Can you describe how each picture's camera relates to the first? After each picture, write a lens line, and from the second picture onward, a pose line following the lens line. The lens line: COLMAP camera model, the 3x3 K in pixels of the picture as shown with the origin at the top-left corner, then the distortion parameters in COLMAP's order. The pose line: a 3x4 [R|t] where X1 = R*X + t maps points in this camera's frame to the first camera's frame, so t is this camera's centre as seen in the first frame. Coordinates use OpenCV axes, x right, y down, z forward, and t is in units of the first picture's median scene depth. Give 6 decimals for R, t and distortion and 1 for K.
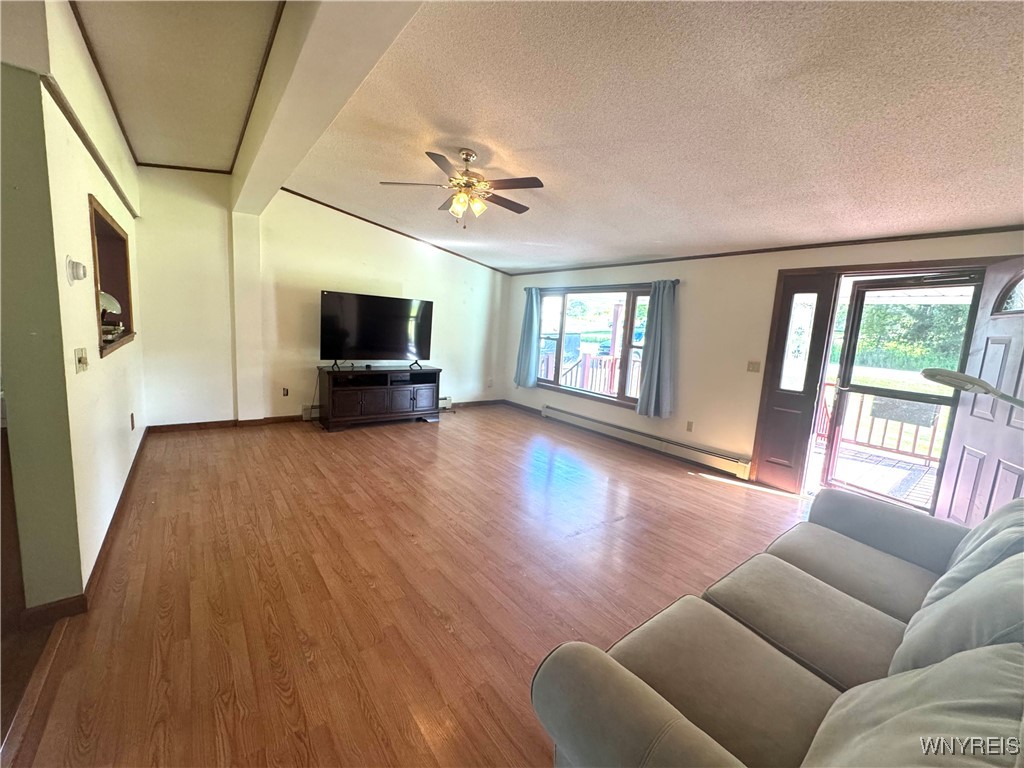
lens RADIAL K [[409.8, 0, 514.6], [0, 409.8, 379.0], [0, 0, 1]] dist [0.000389, -0.000310]
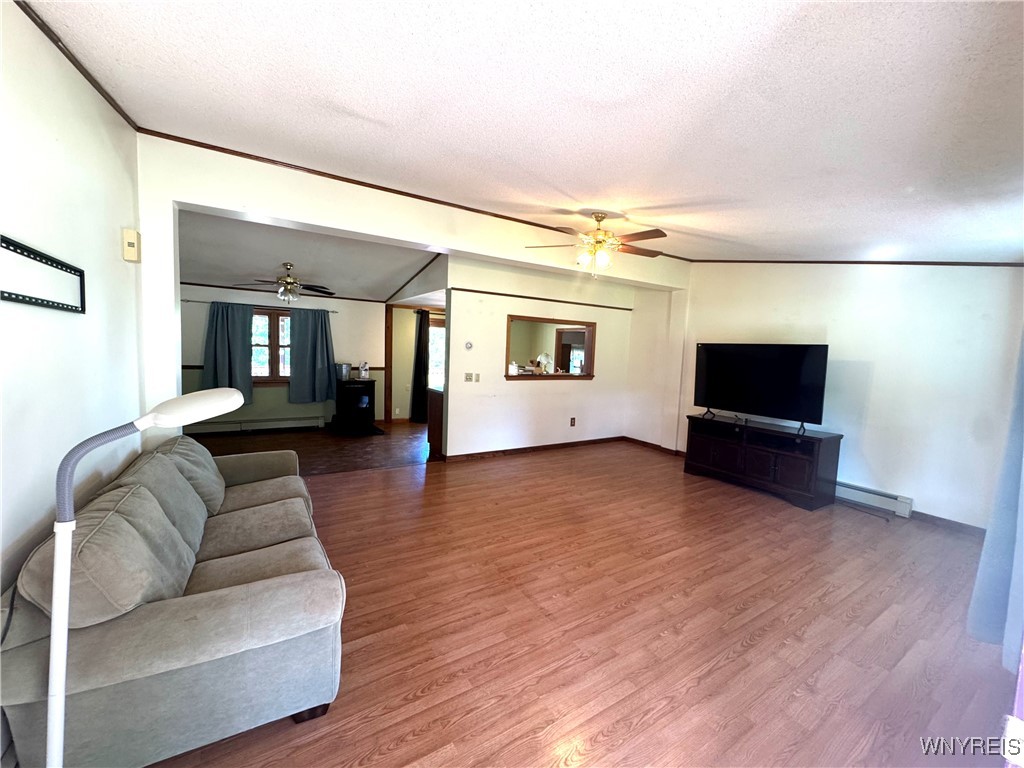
lens RADIAL K [[409.8, 0, 507.1], [0, 409.8, 383.2], [0, 0, 1]] dist [0.000389, -0.000310]
pose [[-0.111605, 0.010485, -0.993697, 0.724646], [-0.174997, 0.984111, 0.030038, -0.056751], [0.978223, 0.177247, -0.107997, 0.673450]]
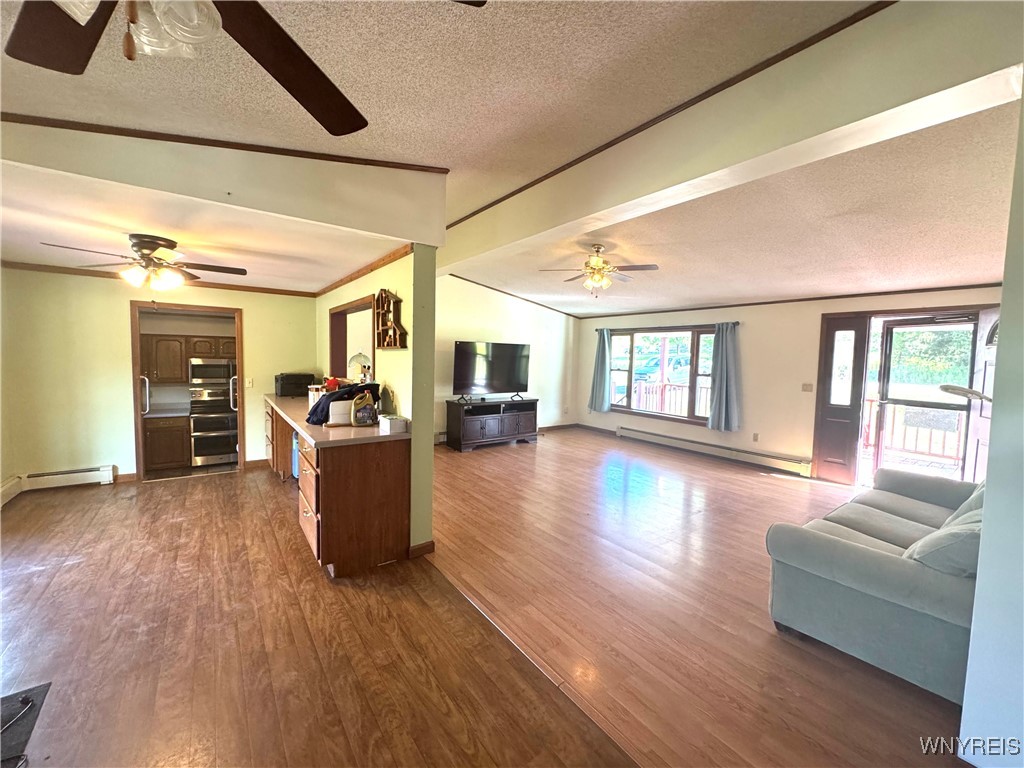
lens RADIAL K [[409.8, 0, 514.3], [0, 409.8, 380.1], [0, 0, 1]] dist [0.000389, -0.000310]
pose [[0.998801, -0.038695, -0.029989, -0.266072], [0.036525, 0.996890, -0.069827, 0.002493], [0.032597, 0.068648, 0.997108, -0.283225]]
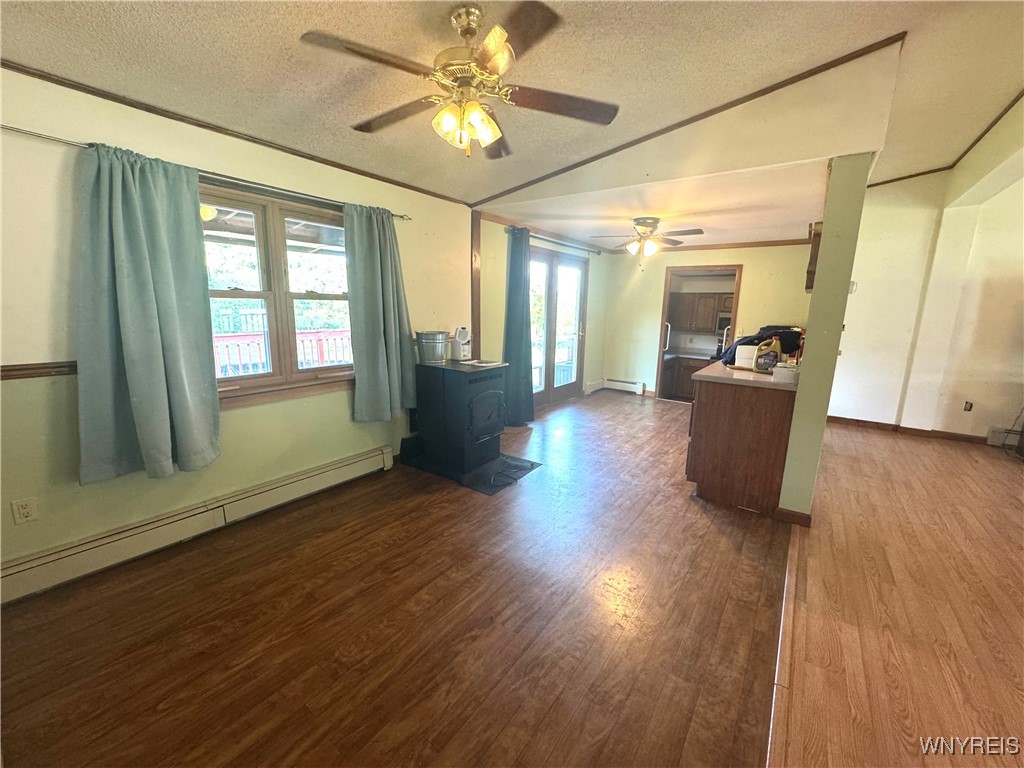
lens RADIAL K [[409.8, 0, 509.8], [0, 409.8, 379.9], [0, 0, 1]] dist [0.000389, -0.000310]
pose [[0.273994, 0.116897, -0.954601, -0.011309], [-0.127077, 0.988283, 0.084547, 0.029648], [0.953299, 0.098143, 0.285638, -0.186010]]
